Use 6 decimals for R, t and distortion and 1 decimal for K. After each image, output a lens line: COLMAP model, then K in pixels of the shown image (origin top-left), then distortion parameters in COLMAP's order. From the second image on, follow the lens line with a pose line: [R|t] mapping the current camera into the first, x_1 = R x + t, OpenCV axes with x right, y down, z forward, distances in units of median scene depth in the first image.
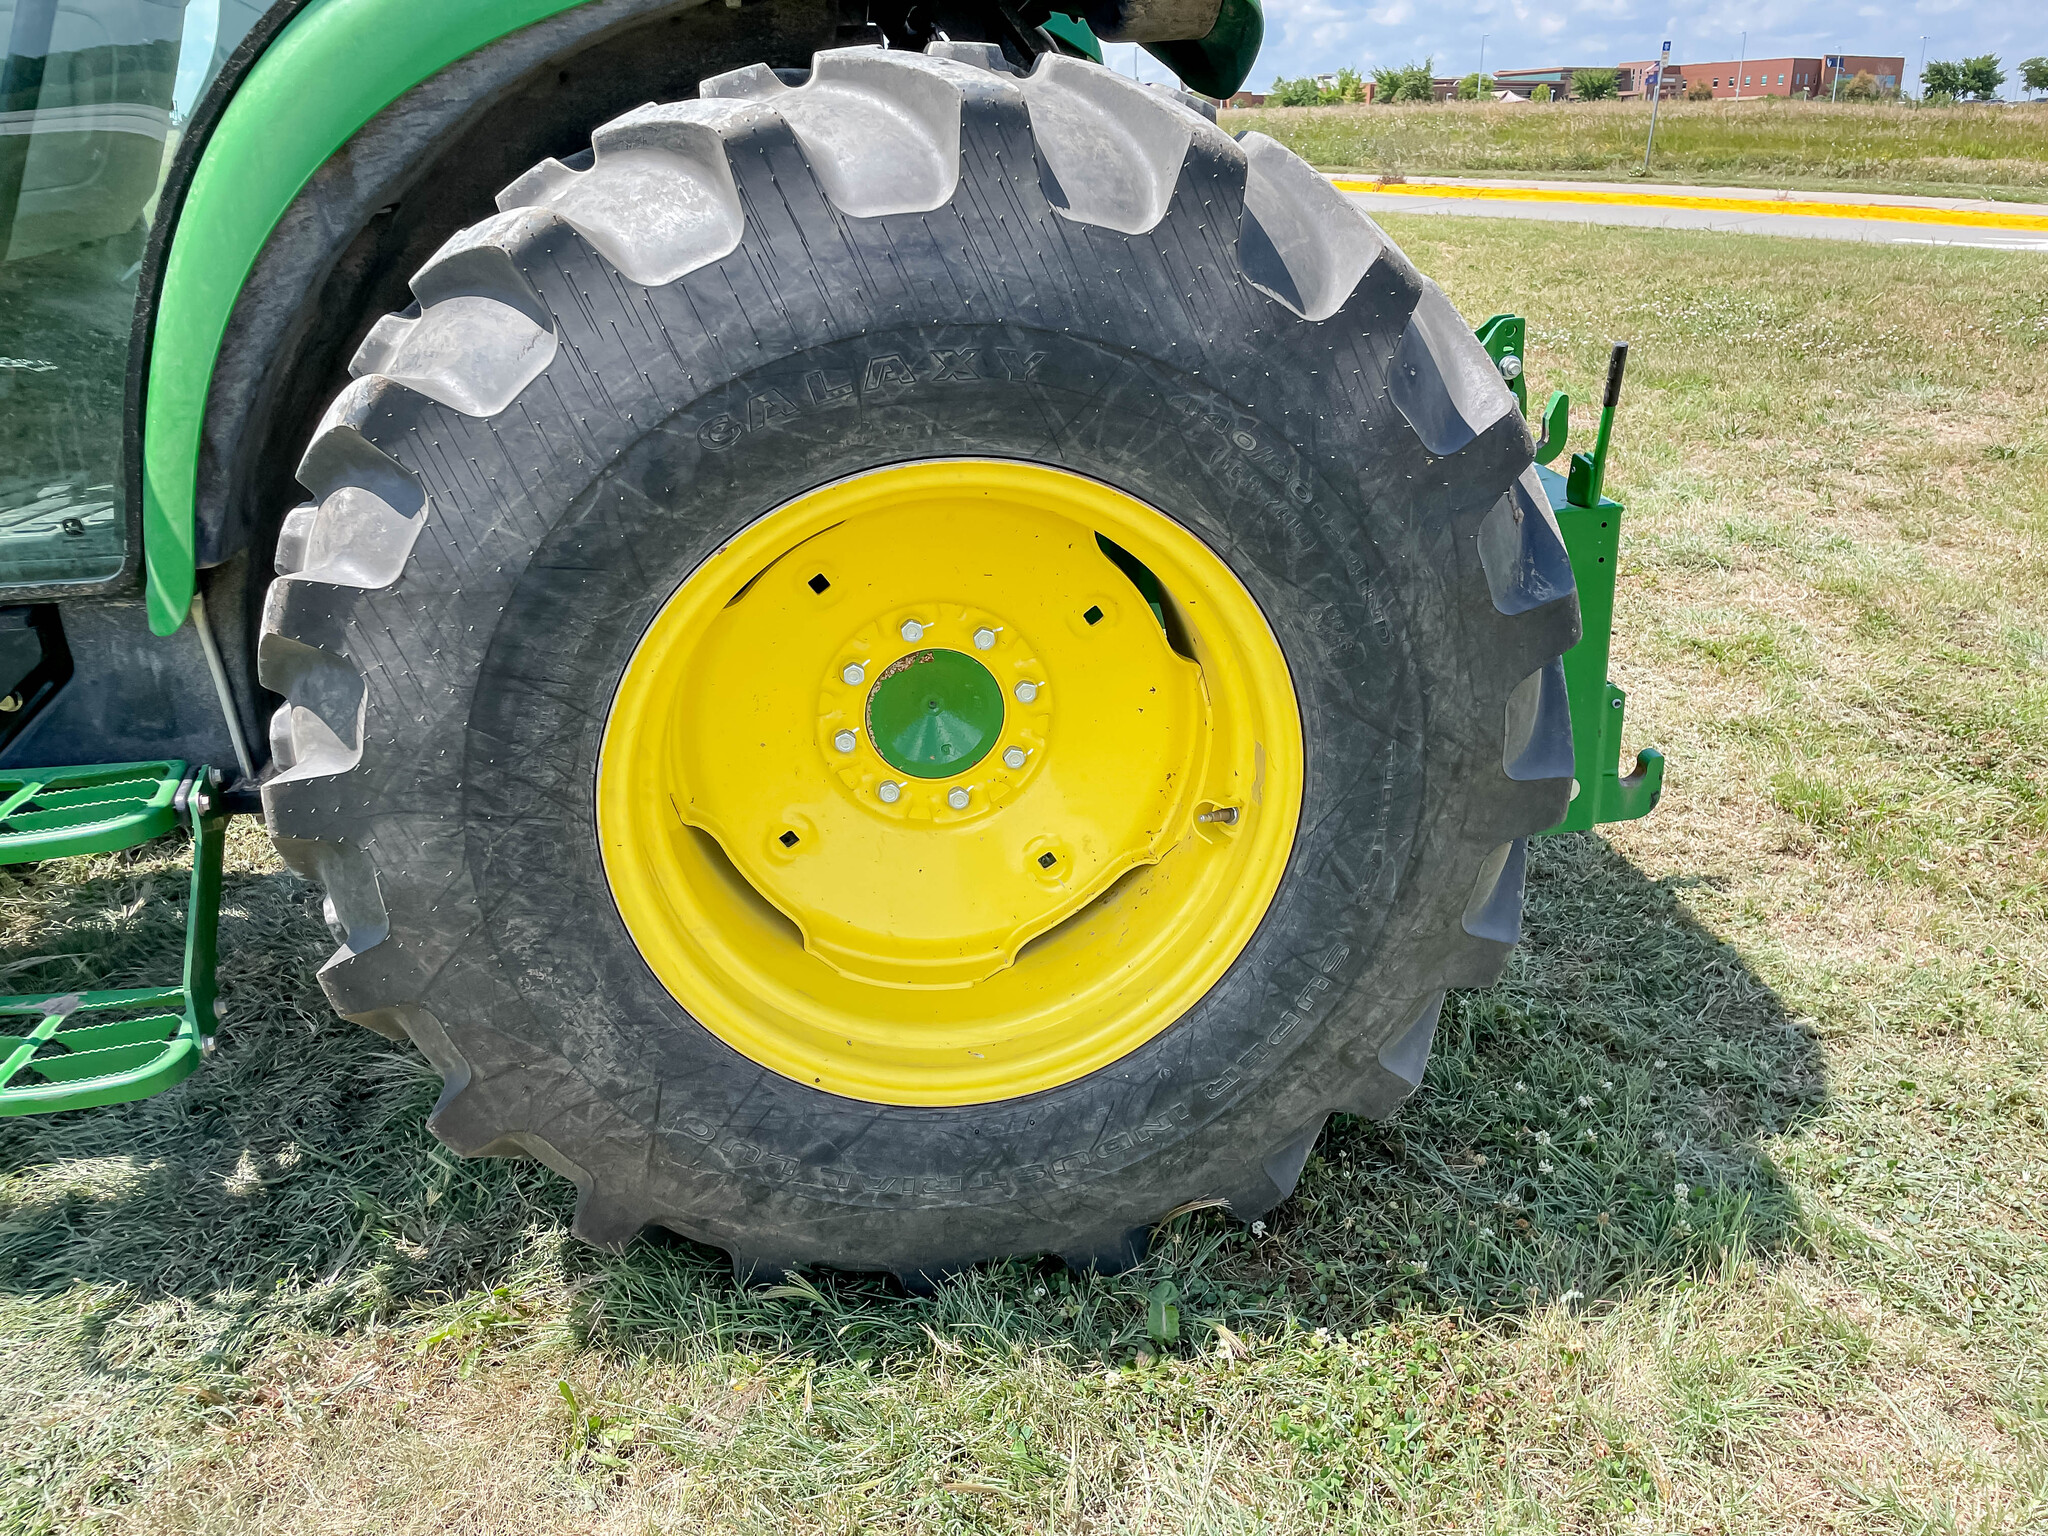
lens RADIAL K [[1534.8, 0, 996.1], [0, 1534.8, 770.5], [0, 0, 1]] dist [0.085419, -0.114162]
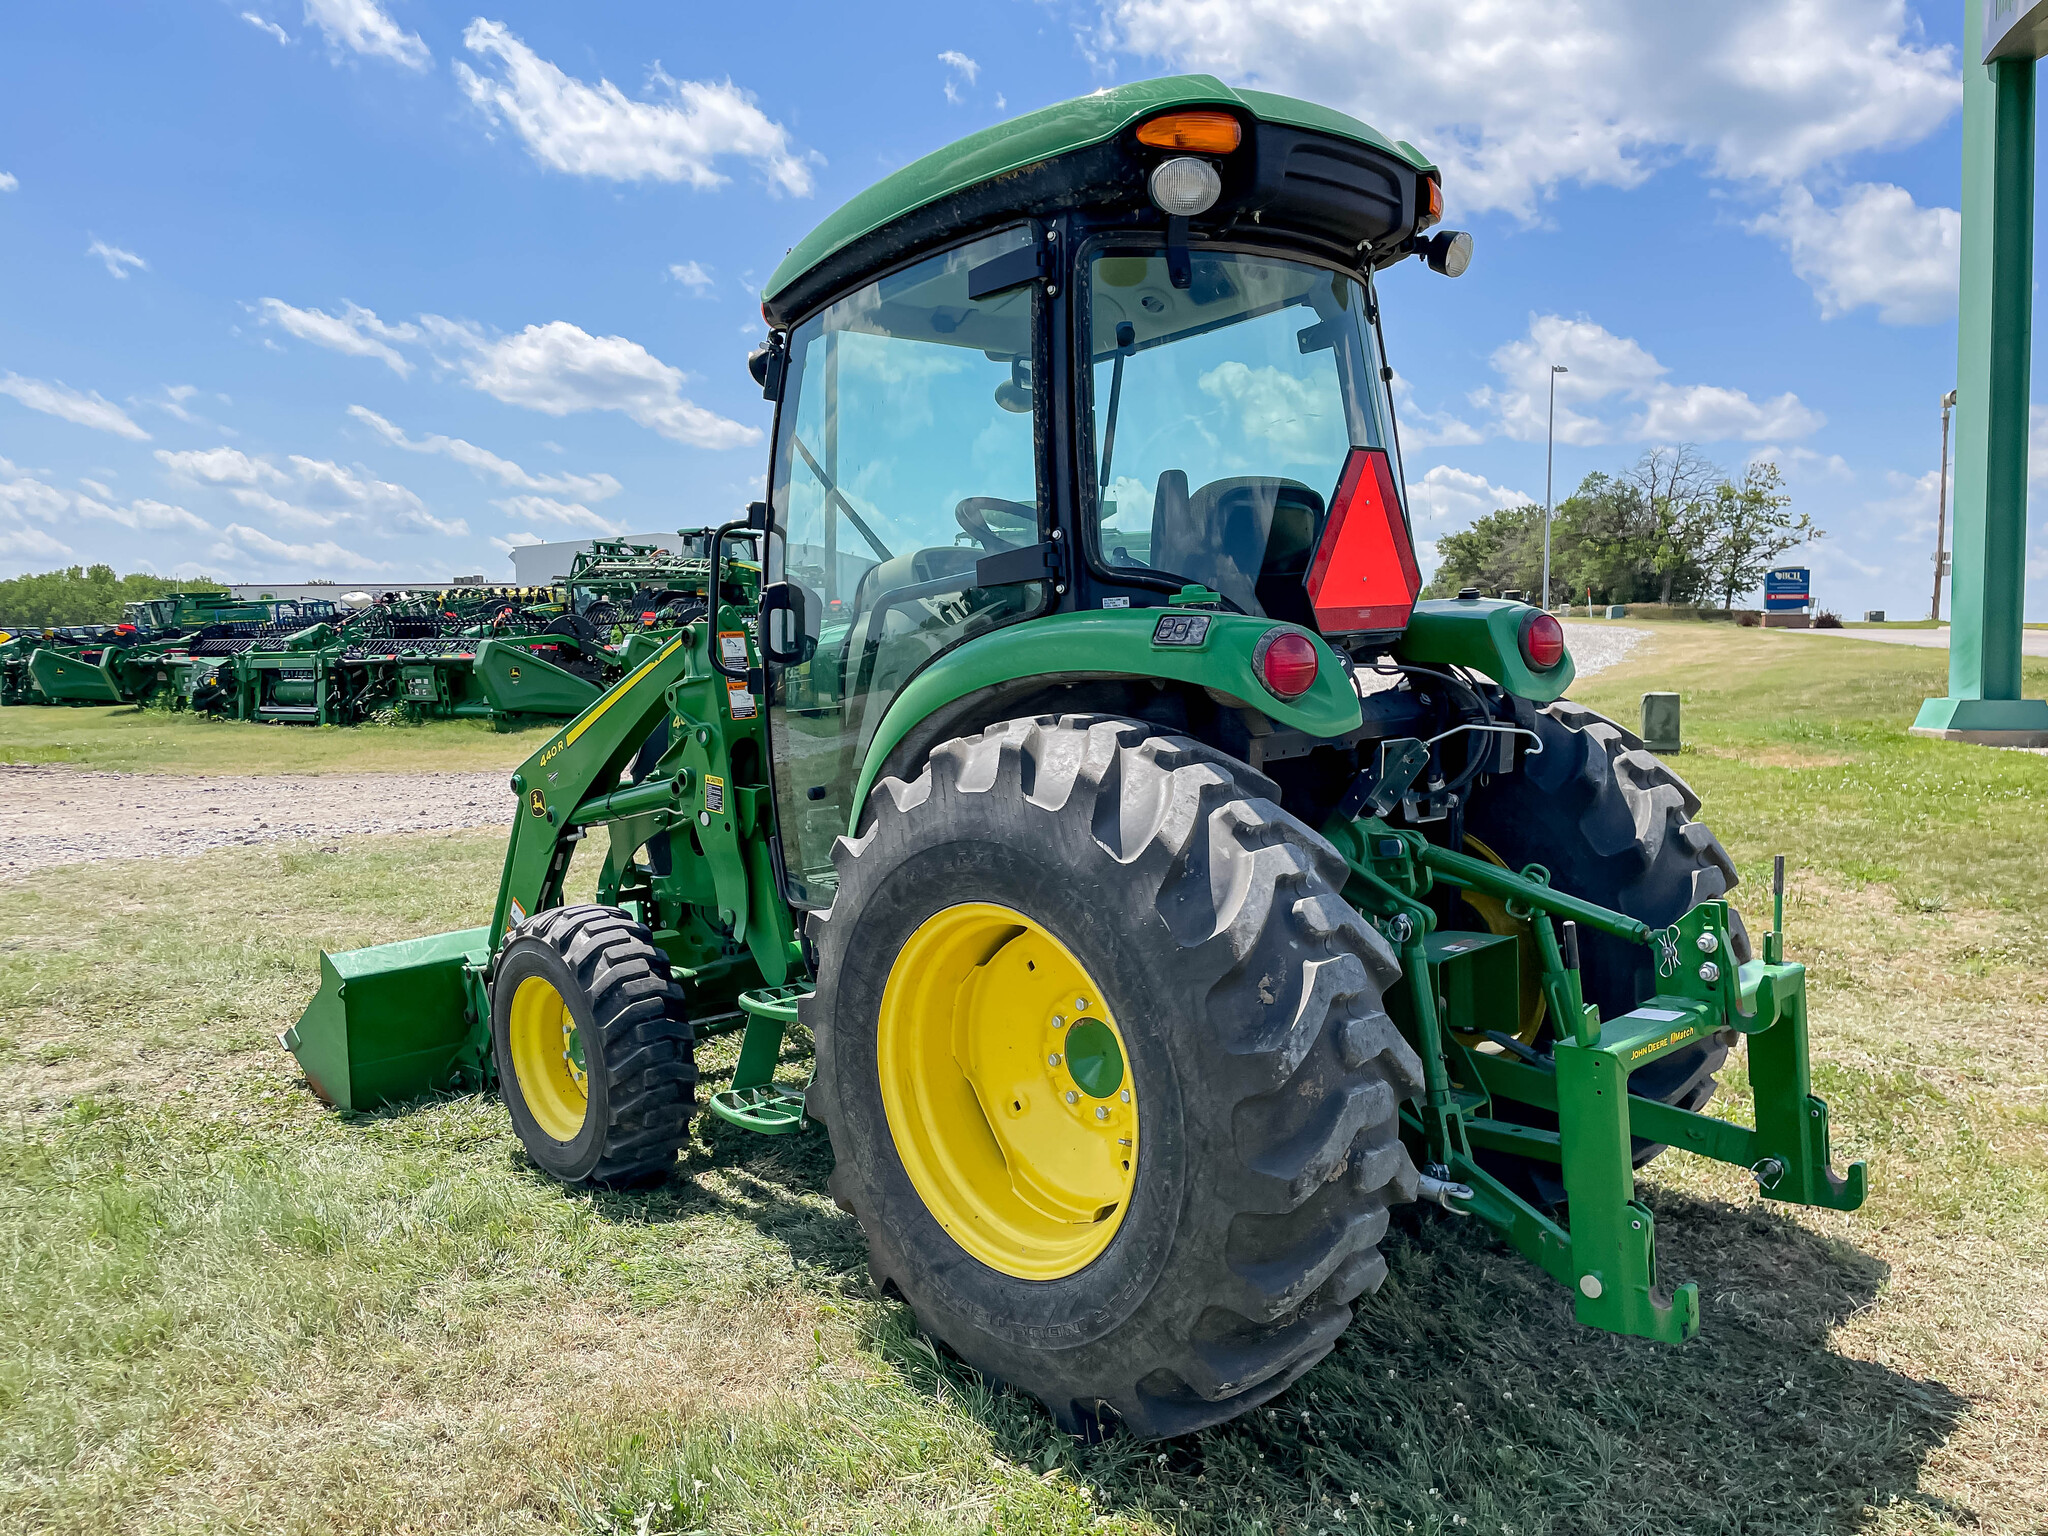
lens RADIAL K [[1536.4, 0, 1027.0], [0, 1536.4, 765.9], [0, 0, 1]] dist [0.090331, -0.111361]
pose [[0.602339, 0.075161, -0.794694, 1.311397], [-0.302817, 0.942655, -0.140366, -0.082898], [0.738572, 0.325195, 0.590558, -0.191943]]
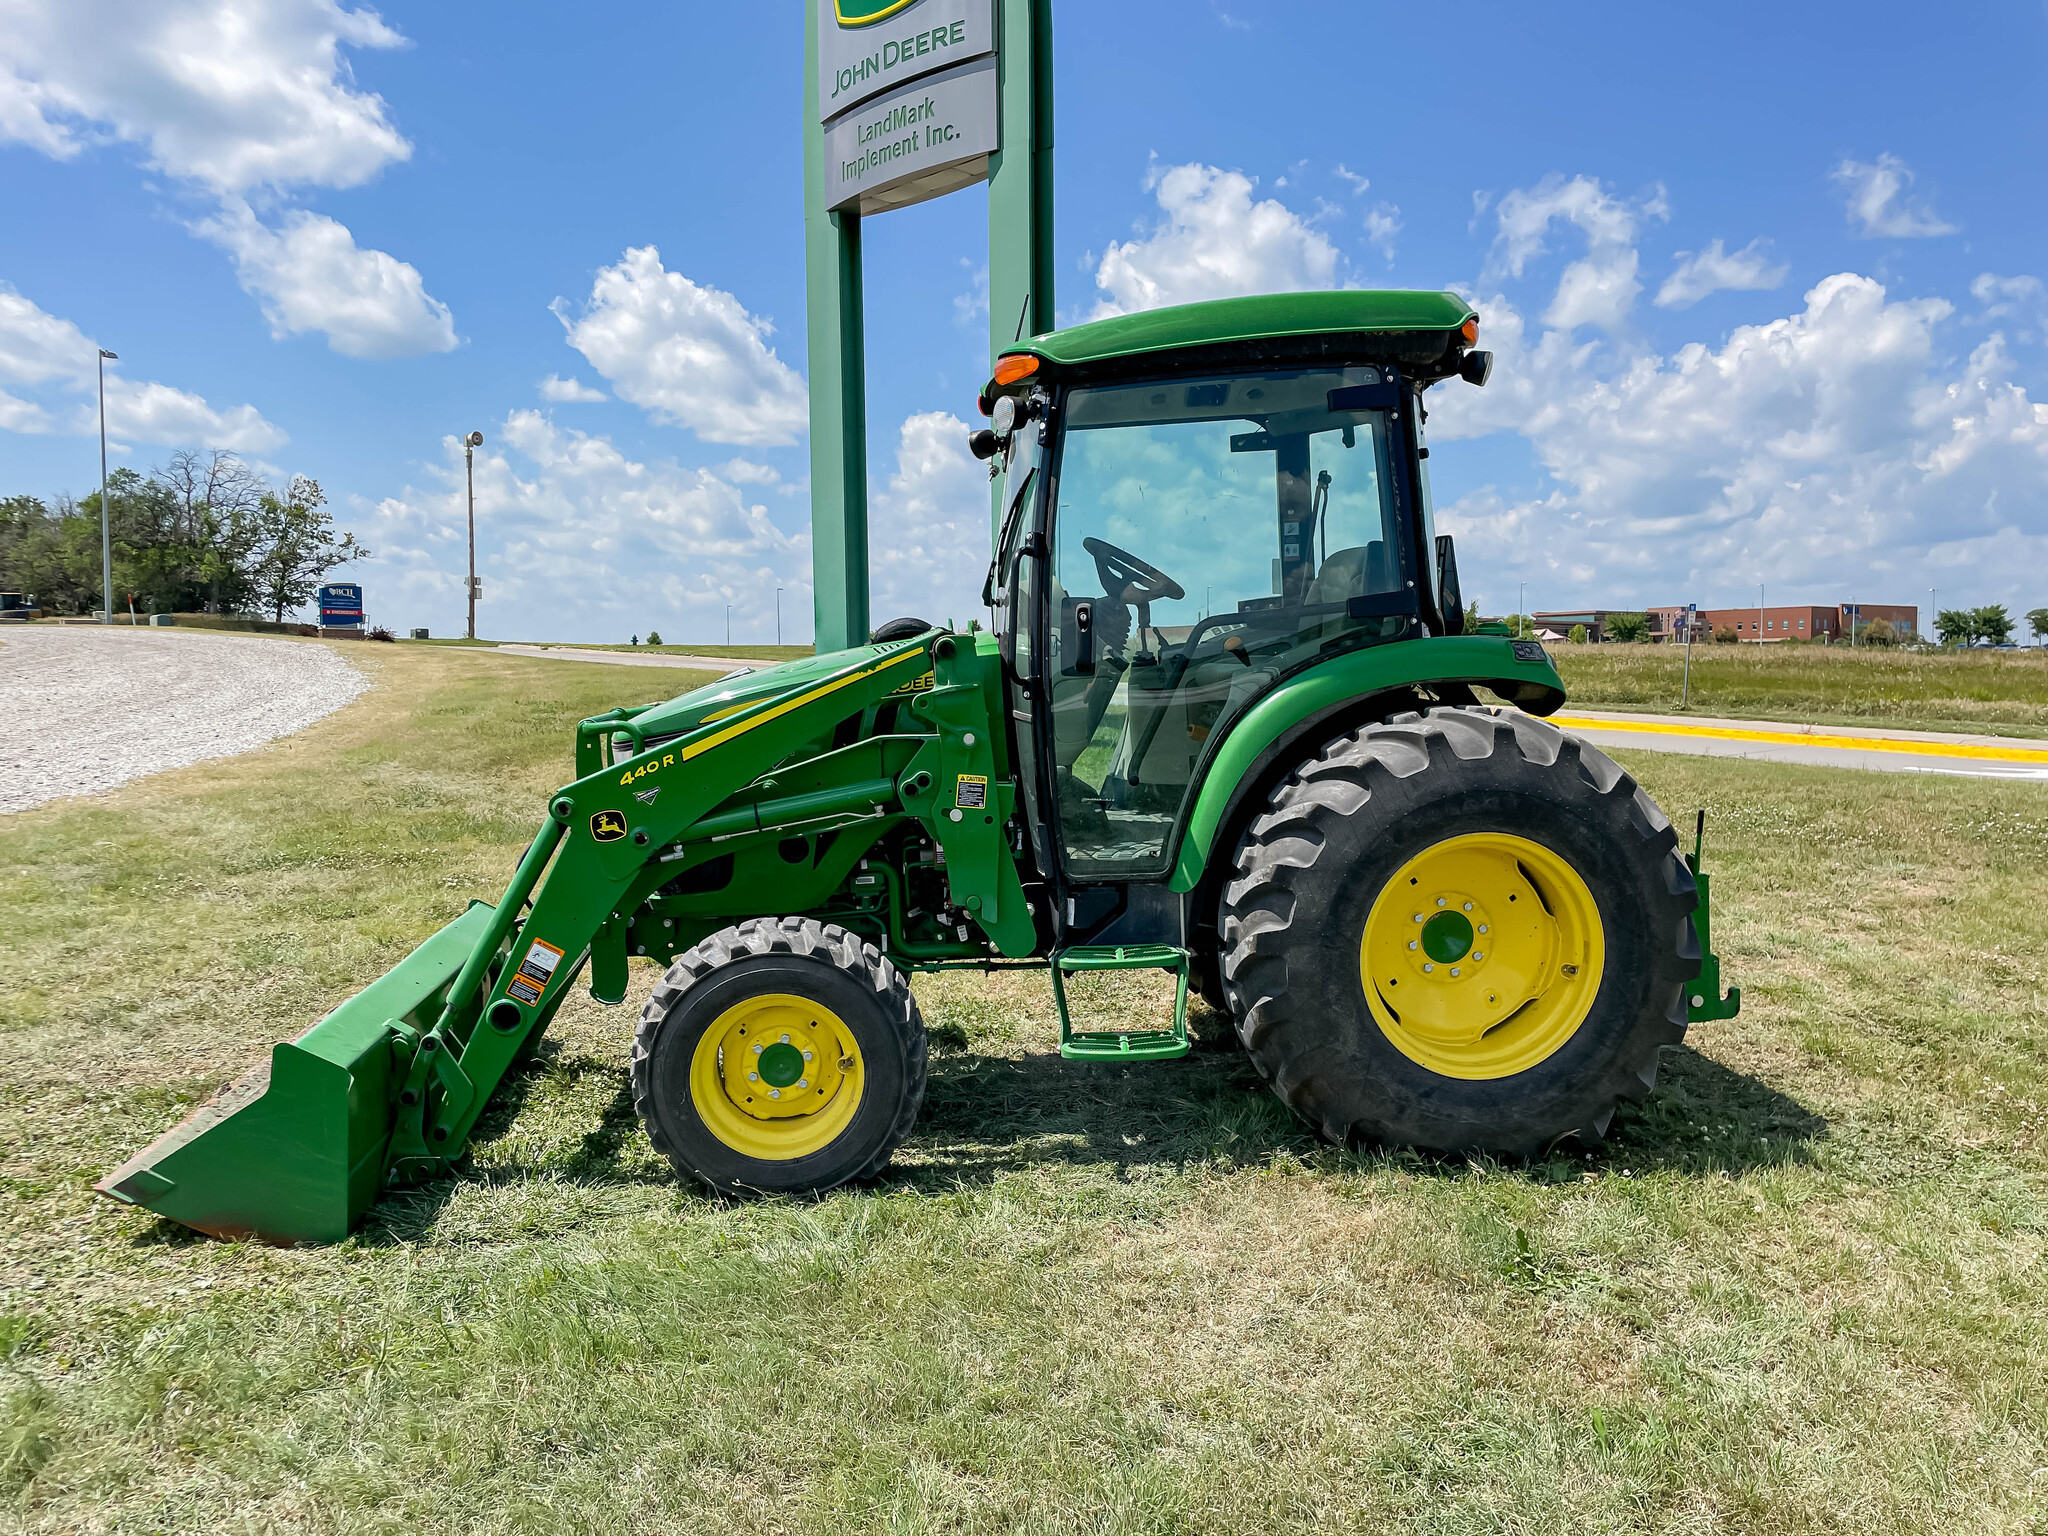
lens RADIAL K [[1536.4, 0, 1027.0], [0, 1536.4, 765.9], [0, 0, 1]] dist [0.090331, -0.111361]
pose [[0.999365, 0.024508, -0.025872, -0.707902], [-0.031314, 0.950484, -0.309193, 0.533754], [0.017014, 0.309807, 0.950647, -1.625110]]
